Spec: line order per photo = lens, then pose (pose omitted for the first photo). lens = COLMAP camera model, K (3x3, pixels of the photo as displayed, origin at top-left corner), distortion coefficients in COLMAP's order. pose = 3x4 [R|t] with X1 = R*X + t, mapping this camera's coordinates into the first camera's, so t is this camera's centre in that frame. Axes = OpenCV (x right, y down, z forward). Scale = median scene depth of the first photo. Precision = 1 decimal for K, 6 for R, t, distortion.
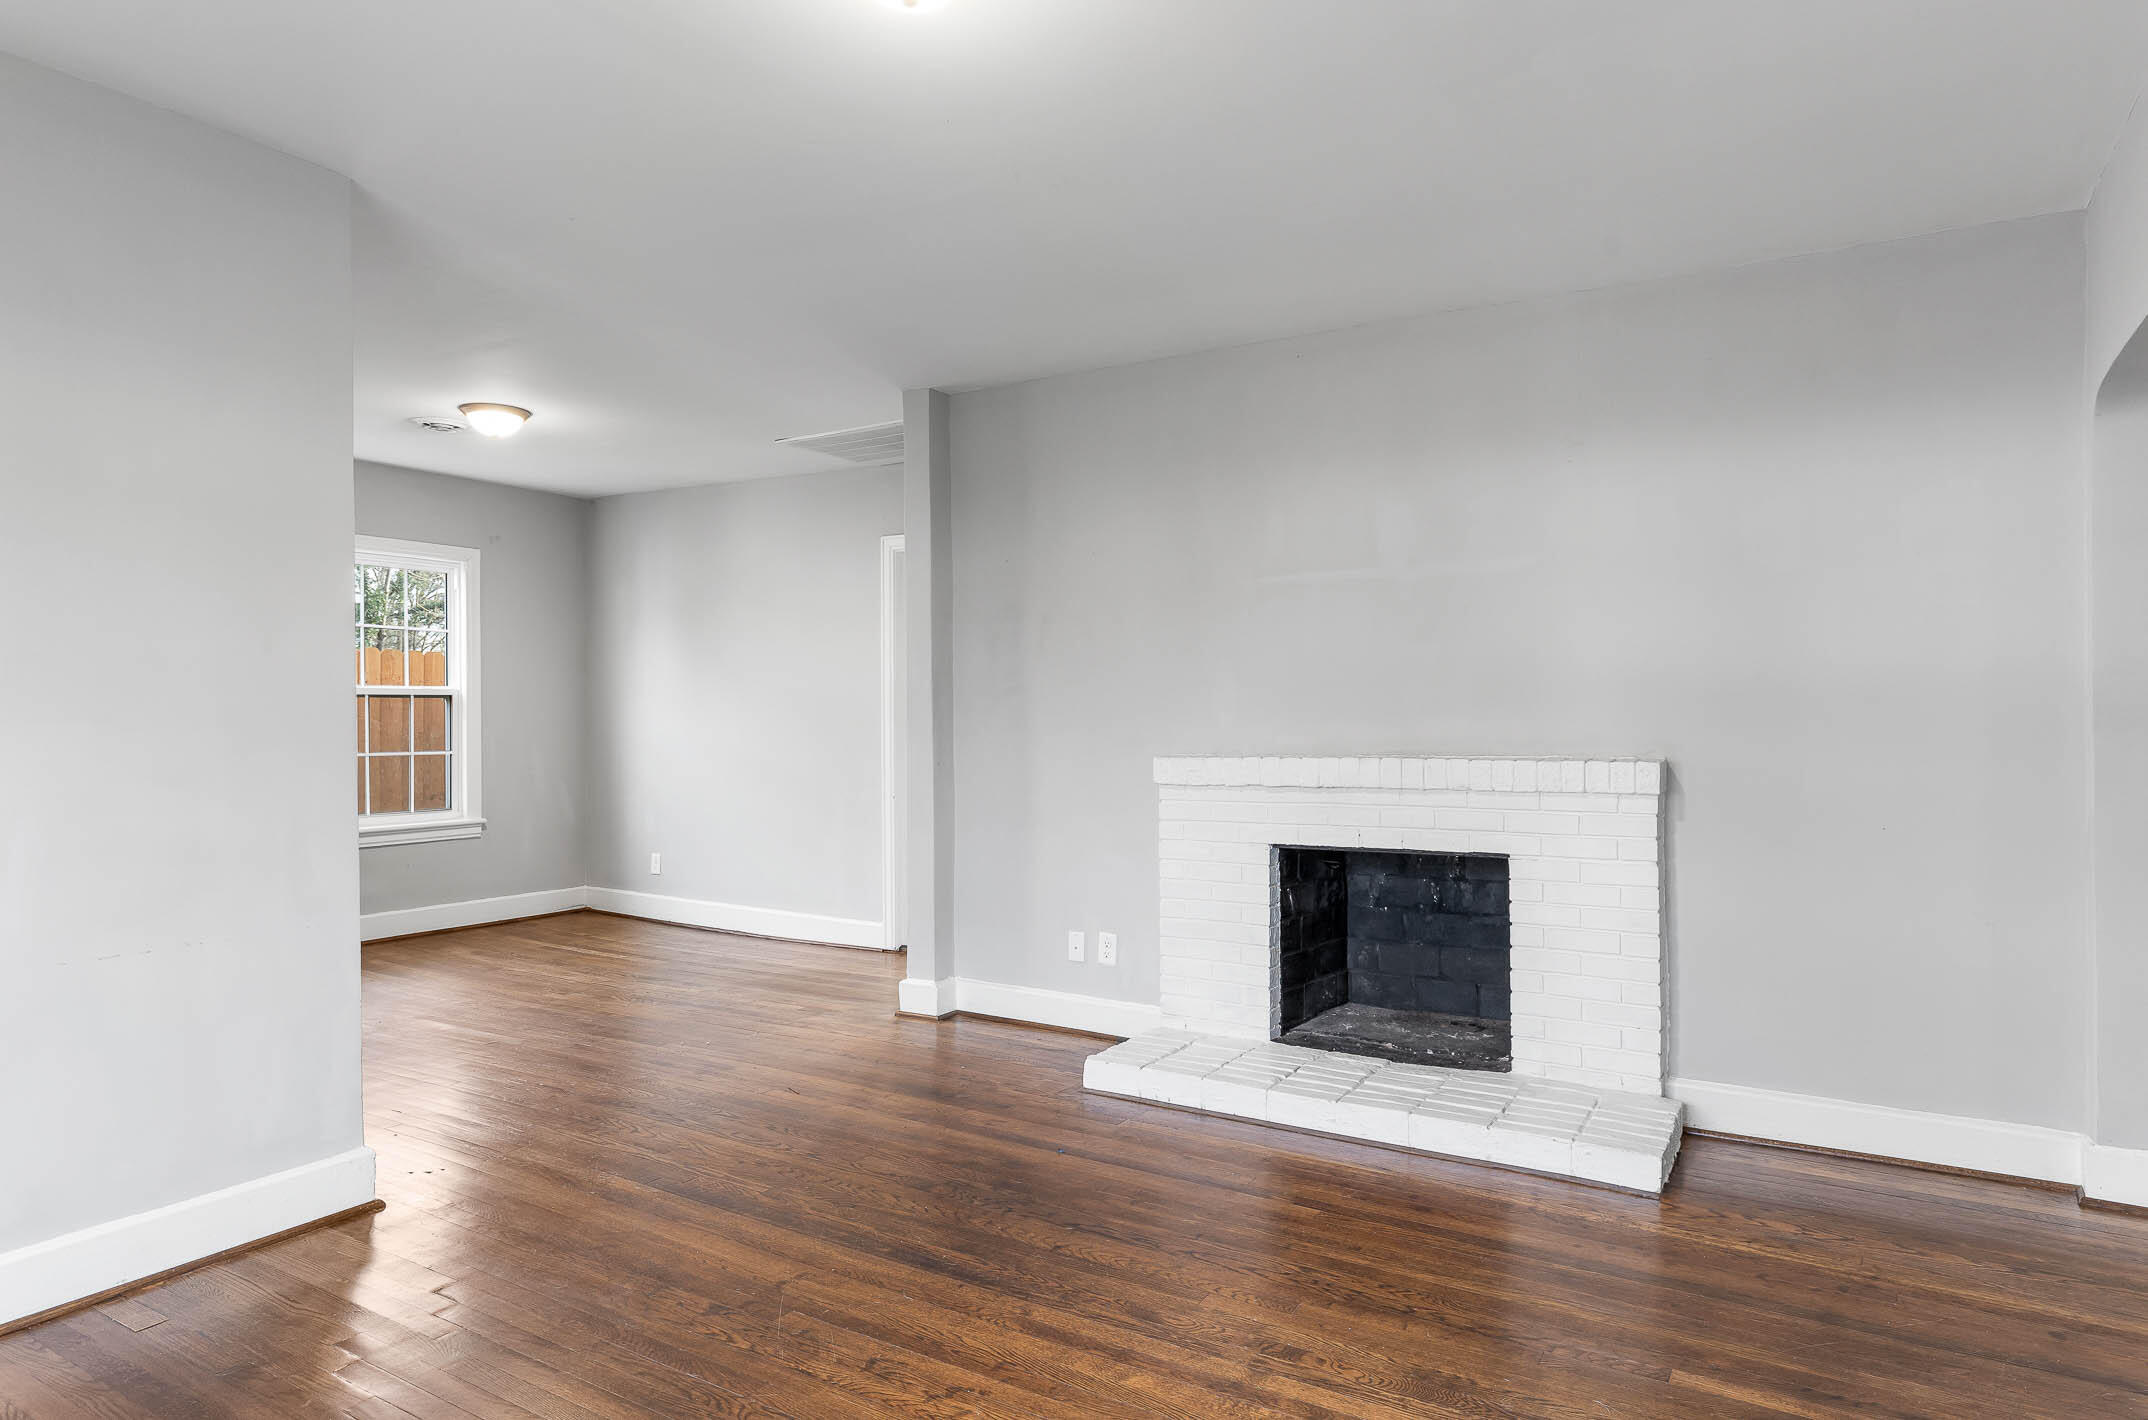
lens RADIAL K [[1261.7, 0, 1074.0], [0, 1261.7, 710.0], [0, 0, 1]] dist [0.000785, 0.000741]
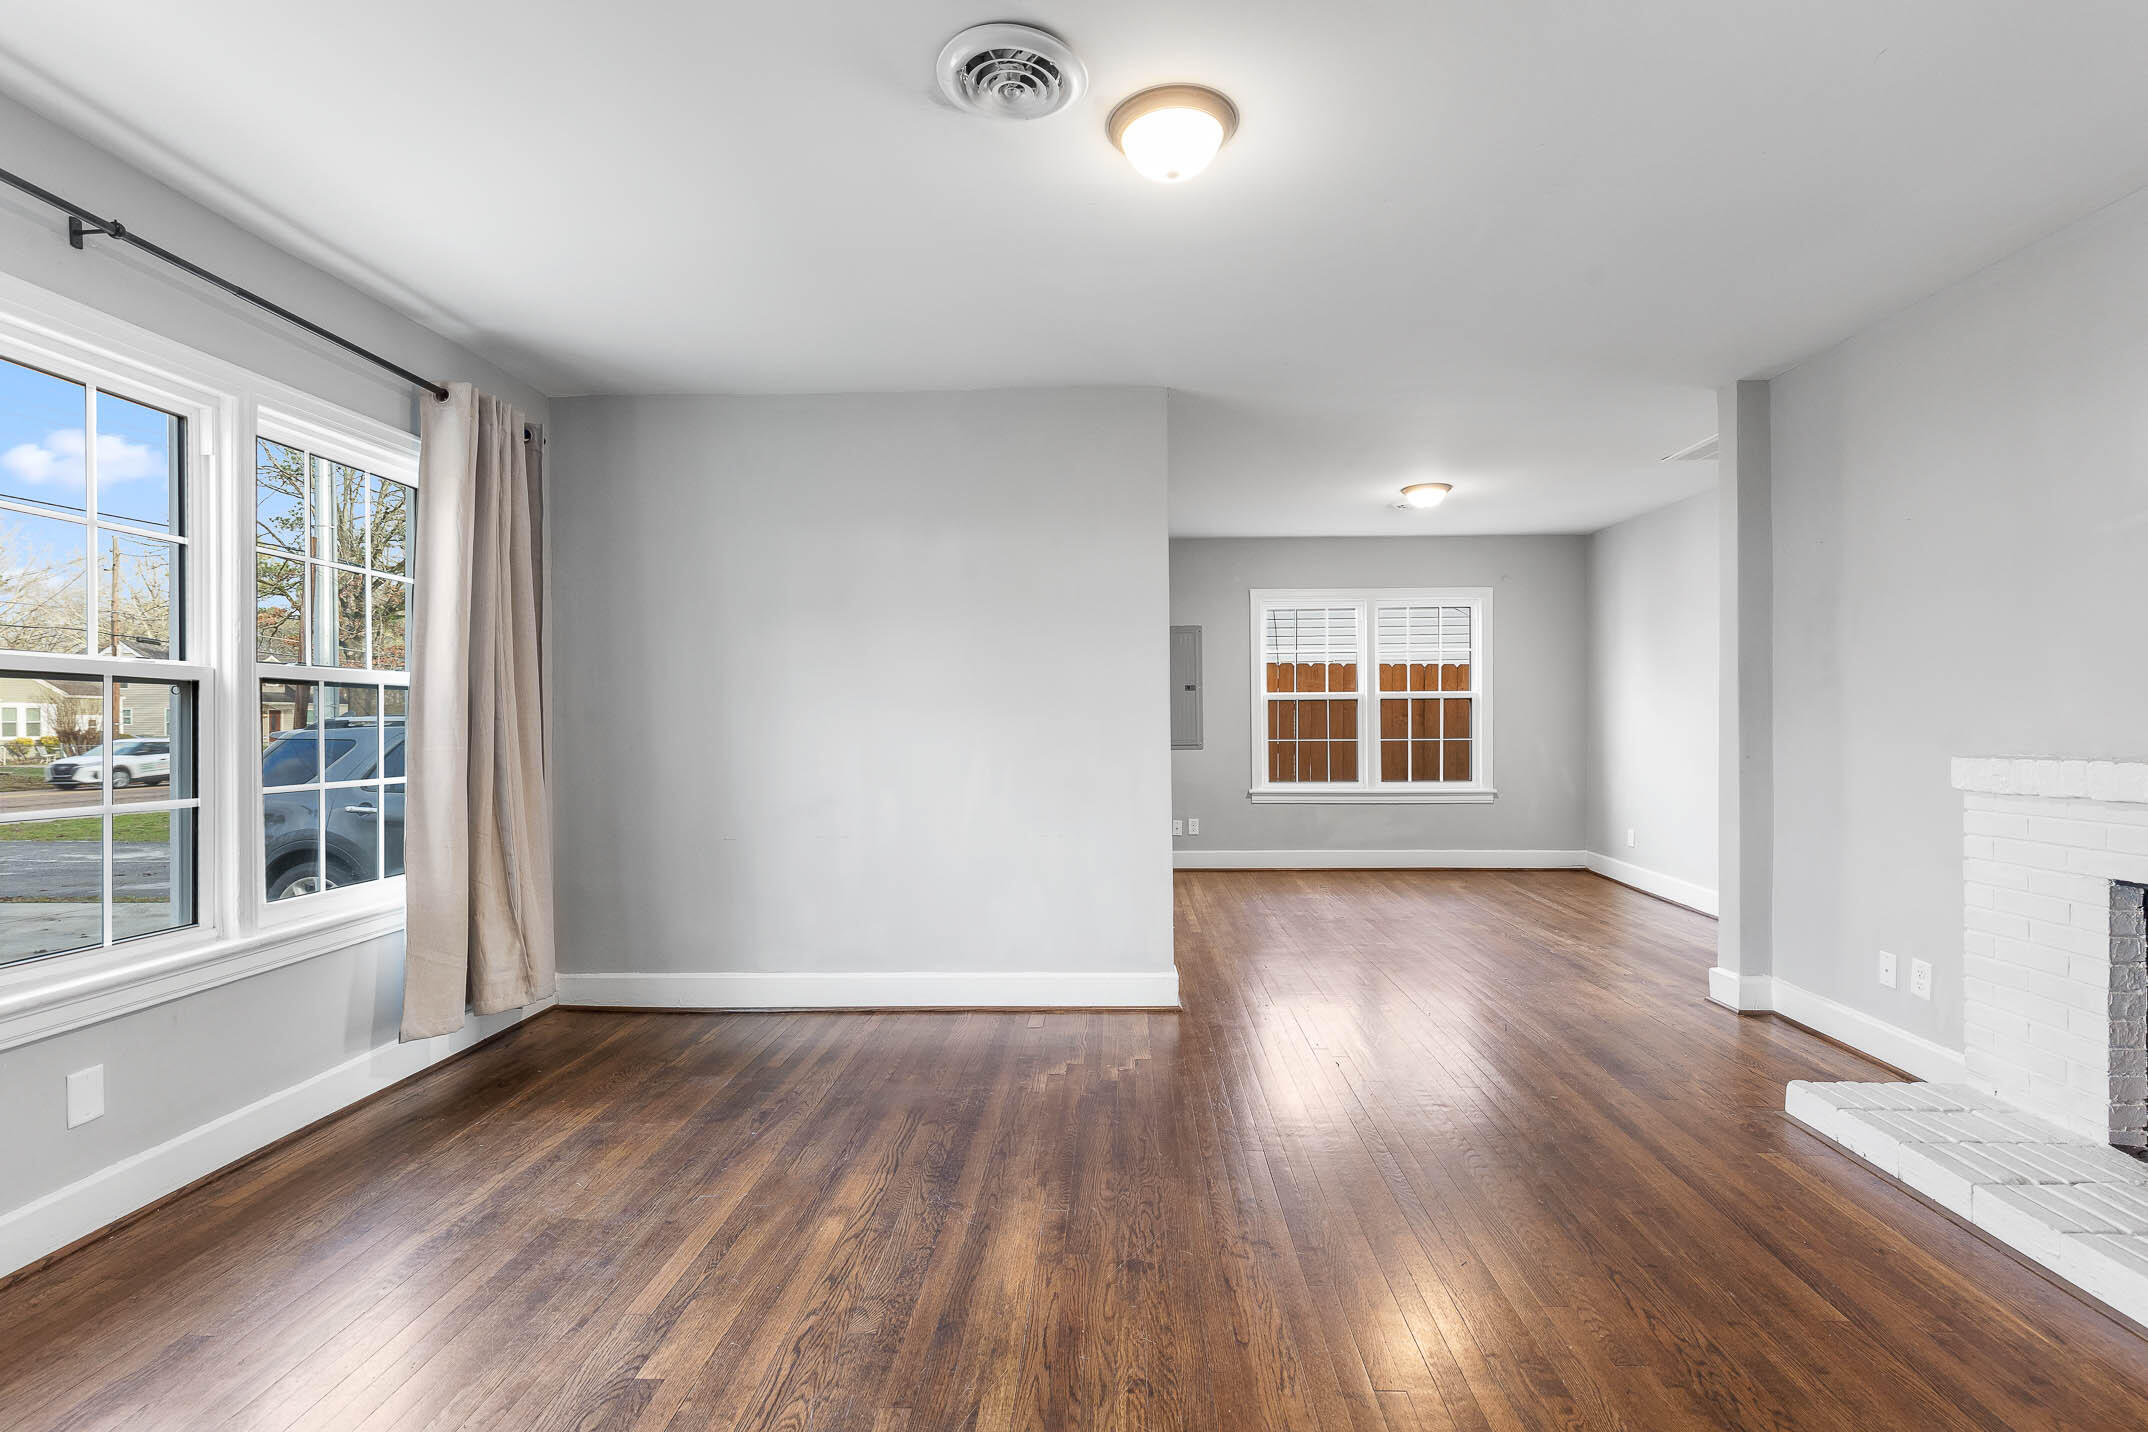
lens RADIAL K [[971.0, 0, 1074.0], [0, 971.0, 716.0], [0, 0, 1]] dist [-0.002744, 0.000211]
pose [[0.498672, -0.000976, -0.866790, 0.326646], [0.006997, 0.999971, 0.002900, 0.004400], [0.866763, -0.007511, 0.498665, 0.180619]]
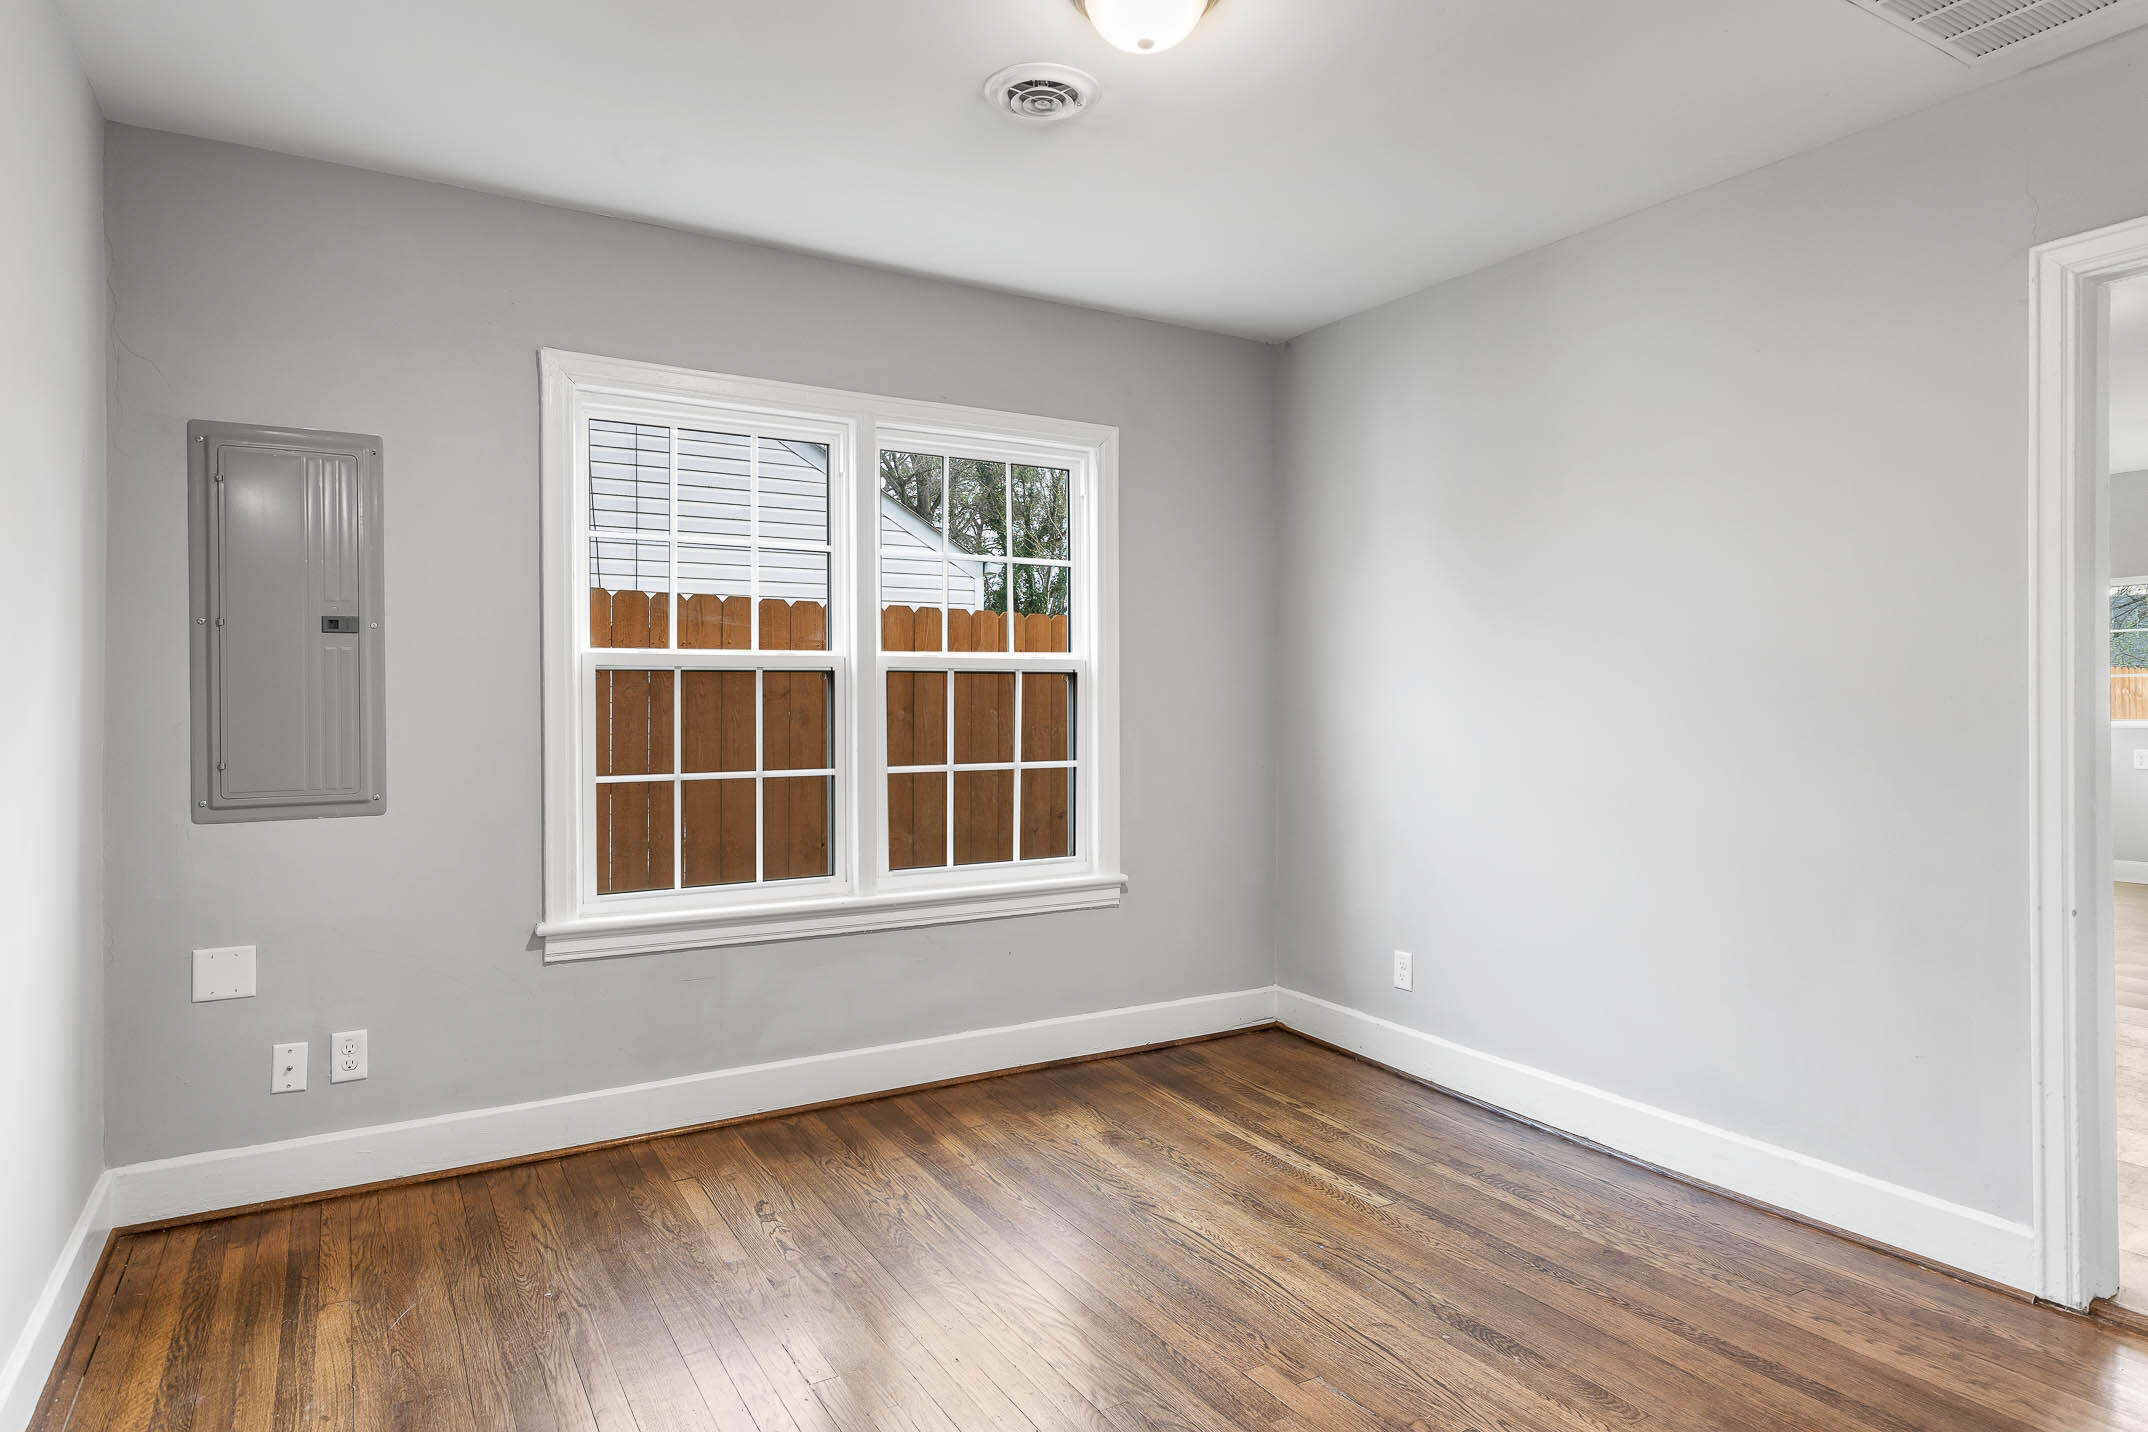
lens RADIAL K [[1246.7, 0, 1074.0], [0, 1246.7, 716.0], [0, 0, 1]] dist [0.004217, 0.000167]
pose [[0.887527, 0.007412, -0.460696, -0.361491], [0.000137, 0.999866, 0.016350, 0.001681], [0.460756, -0.014575, 0.887407, 0.776718]]
